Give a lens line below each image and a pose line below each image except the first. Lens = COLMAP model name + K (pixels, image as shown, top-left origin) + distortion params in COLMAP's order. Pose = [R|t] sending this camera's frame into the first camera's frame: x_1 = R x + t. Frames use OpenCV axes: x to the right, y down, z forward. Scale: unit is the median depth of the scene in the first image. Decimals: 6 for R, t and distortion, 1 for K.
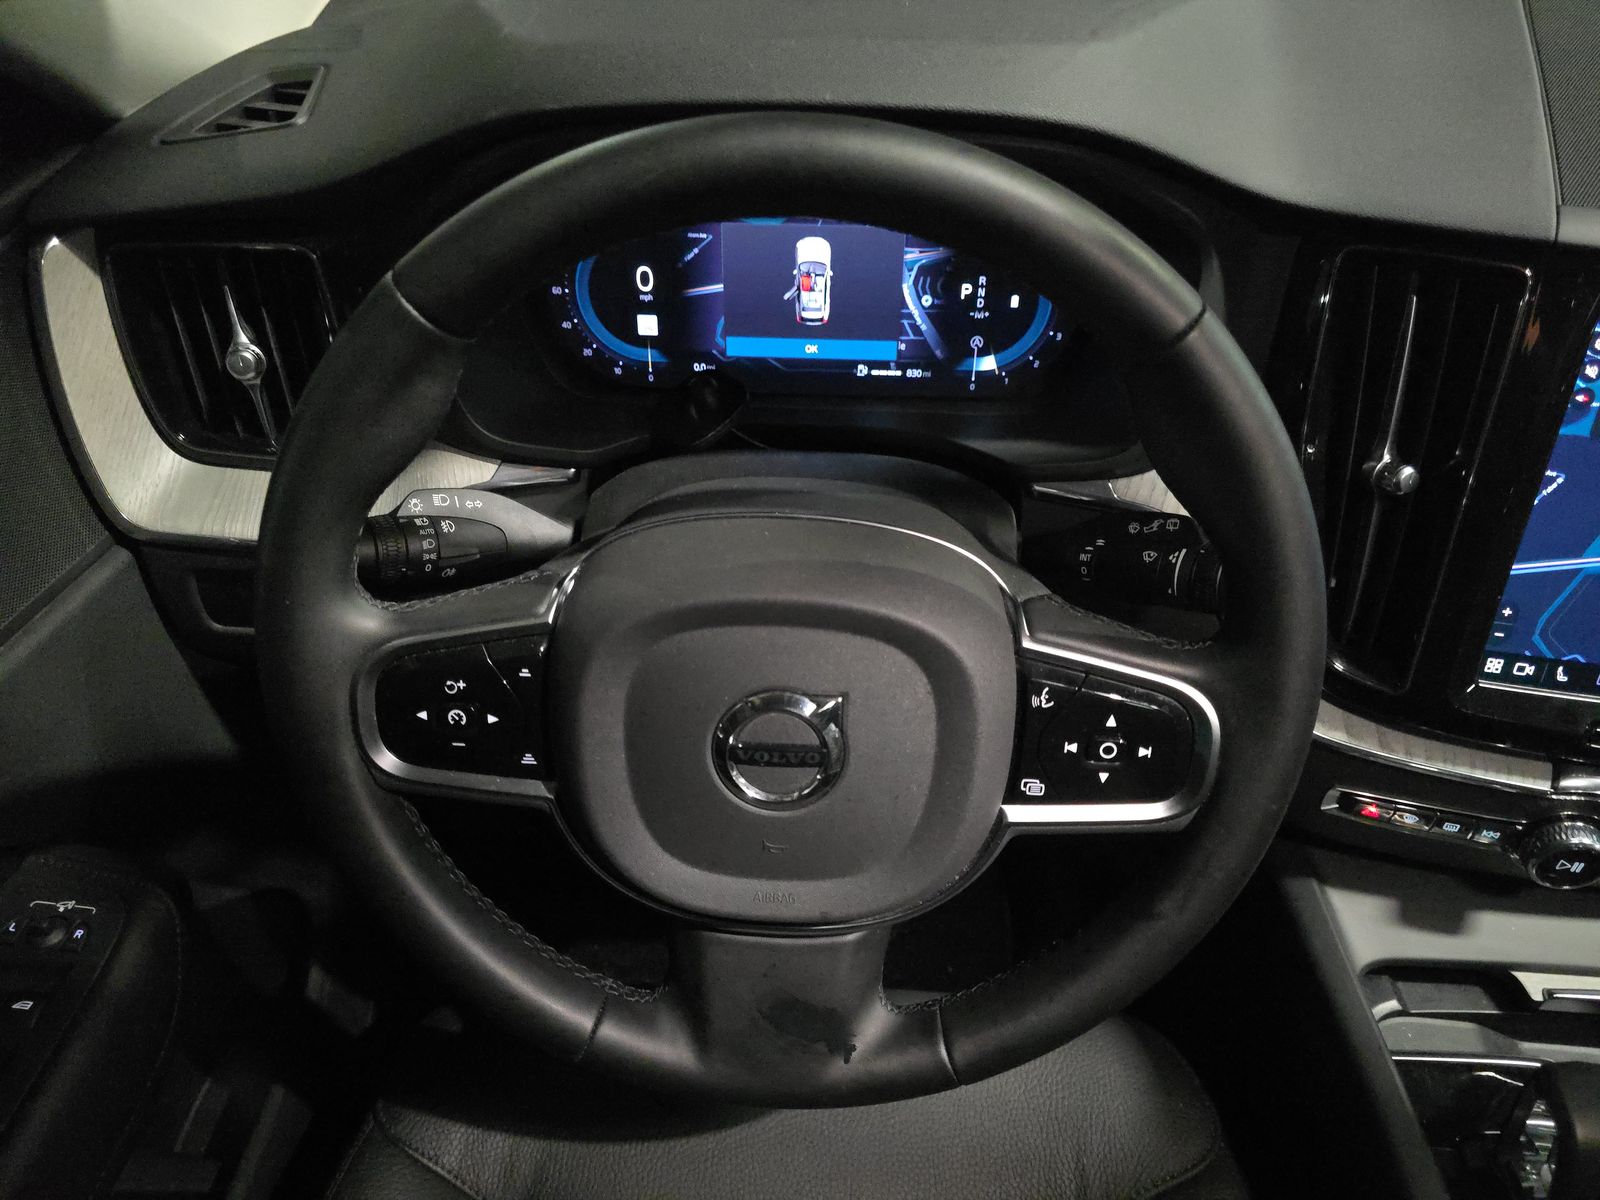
lens RADIAL K [[1082.8, 0, 748.8], [0, 1082.8, 607.1], [0, 0, 1]] dist [0.071116, -0.057782]
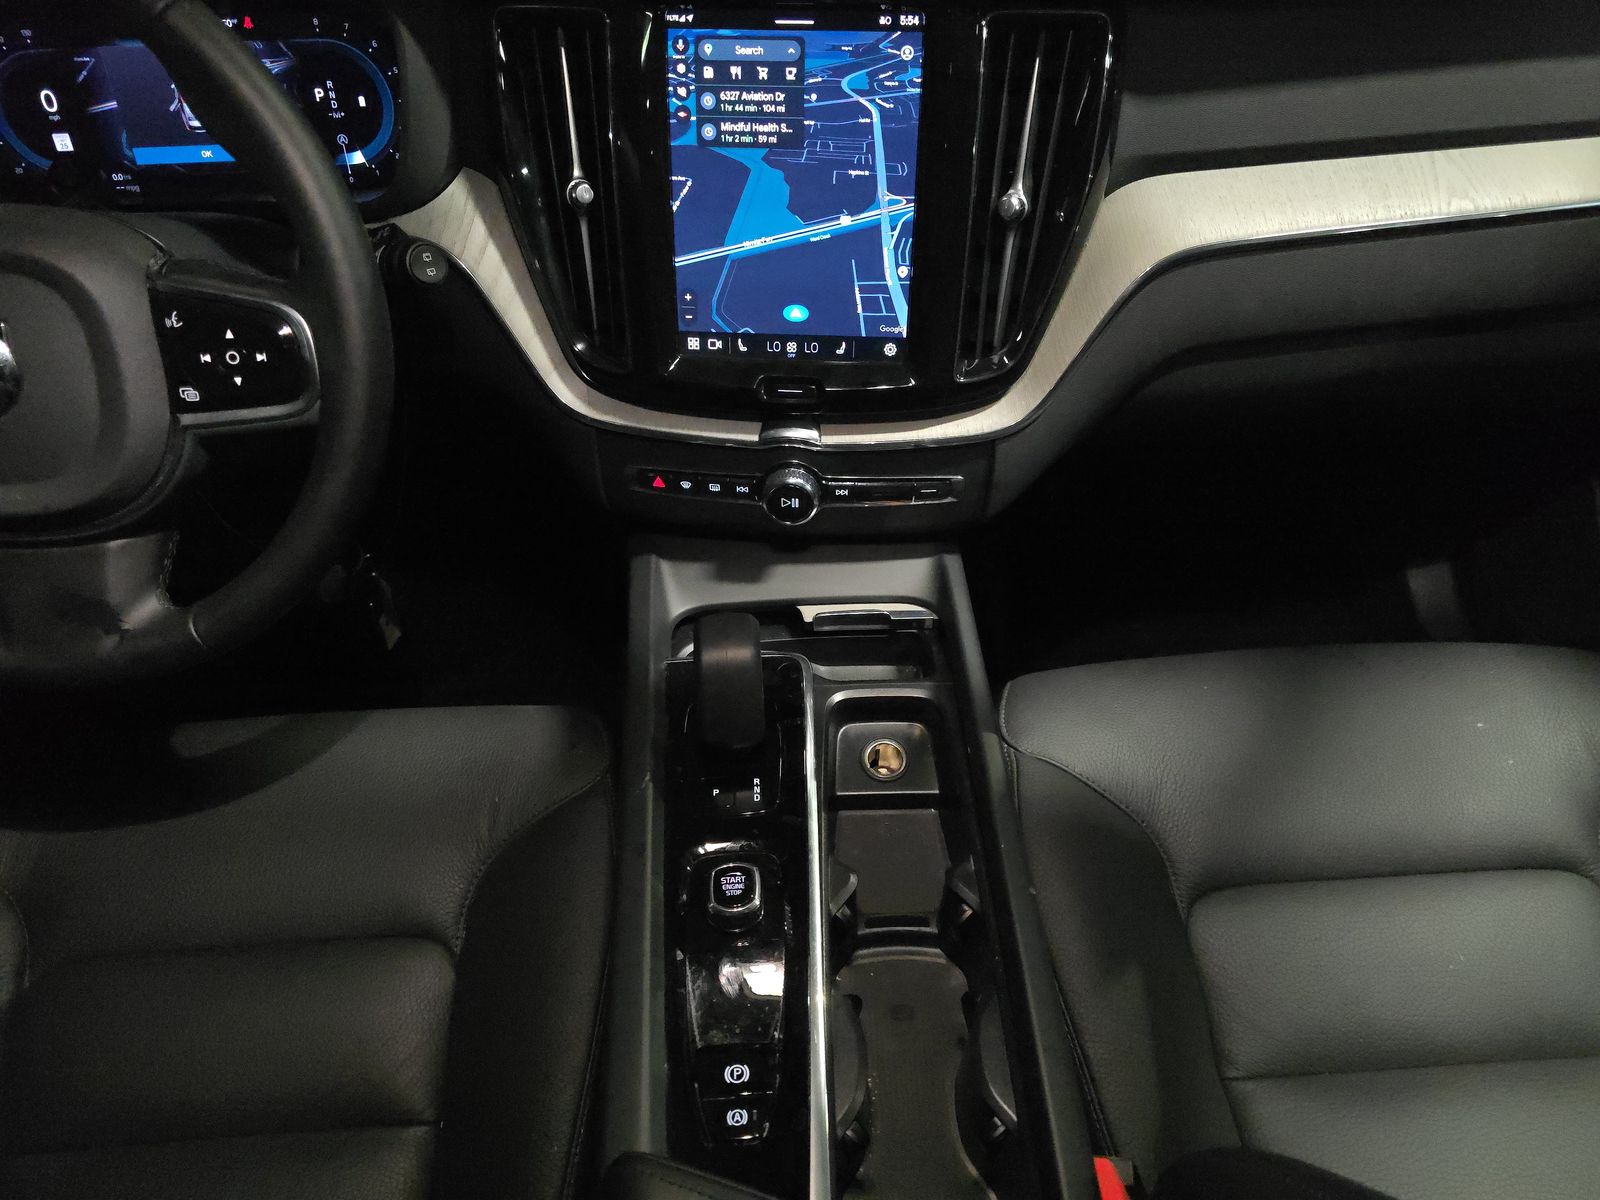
lens RADIAL K [[1082.8, 0, 748.8], [0, 1082.8, 607.1], [0, 0, 1]] dist [0.071116, -0.057782]
pose [[0.995041, -0.087392, 0.047495, 0.570502], [0.087407, 0.996171, 0.001759, 0.321367], [-0.047467, 0.002402, 0.998870, -0.251077]]
